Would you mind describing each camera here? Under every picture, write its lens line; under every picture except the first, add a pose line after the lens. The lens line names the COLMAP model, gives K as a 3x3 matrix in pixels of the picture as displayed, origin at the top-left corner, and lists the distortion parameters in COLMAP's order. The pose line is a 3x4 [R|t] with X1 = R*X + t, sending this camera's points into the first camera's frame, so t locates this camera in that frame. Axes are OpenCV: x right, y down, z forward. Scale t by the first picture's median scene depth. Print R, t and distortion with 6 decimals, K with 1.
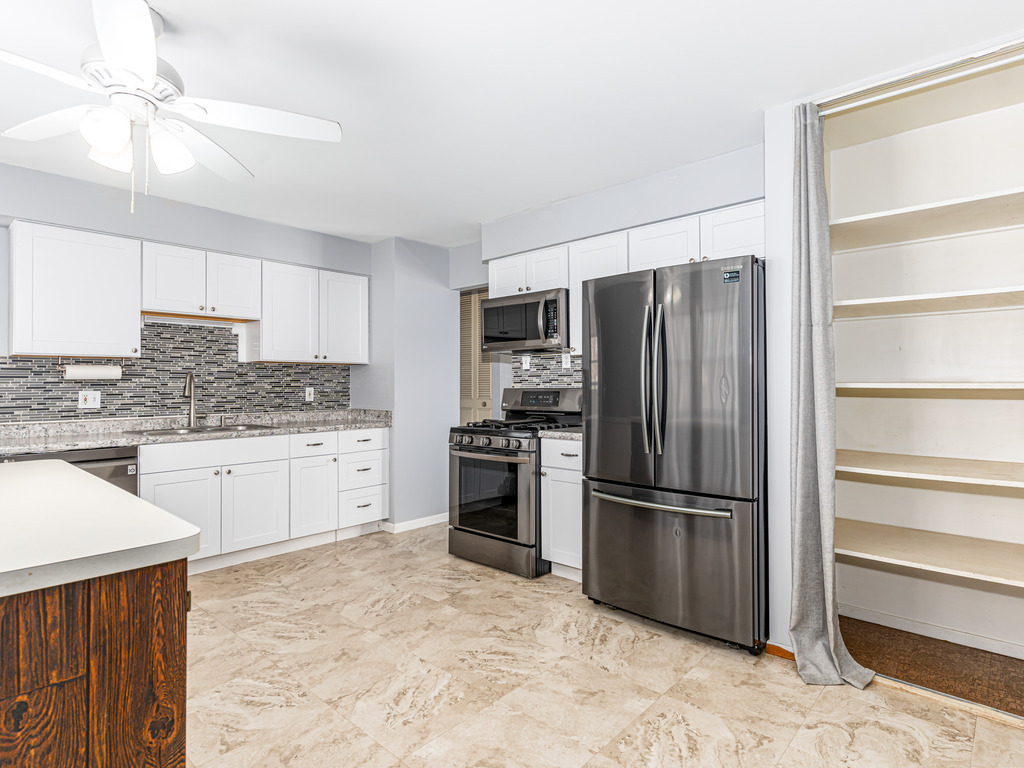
lens RADIAL K [[554.8, 0, 515.3], [0, 554.8, 359.1], [0, 0, 1]] dist [0.000799, 0.000465]
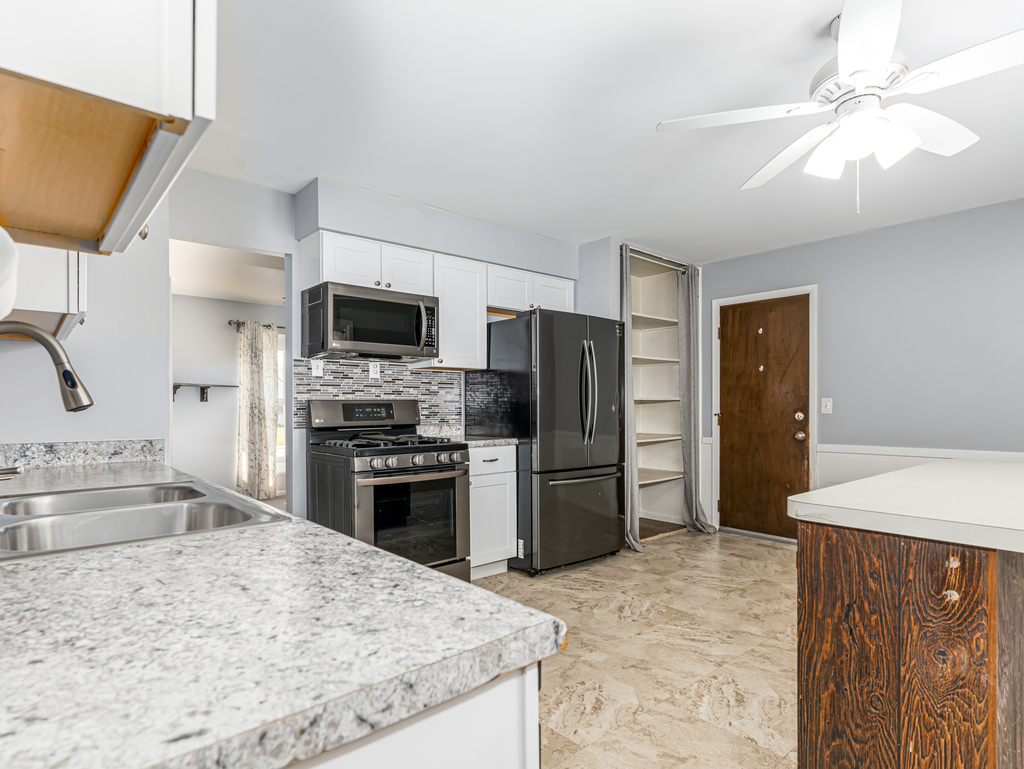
lens RADIAL K [[564.4, 0, 510.4], [0, 564.4, 404.8], [0, 0, 1]] dist [-0.001131, -0.000448]
pose [[0.117418, 0.006736, 0.993060, -0.942375], [-0.038614, 0.999252, -0.002212, 0.063437], [-0.992332, -0.038086, 0.117590, 0.802524]]
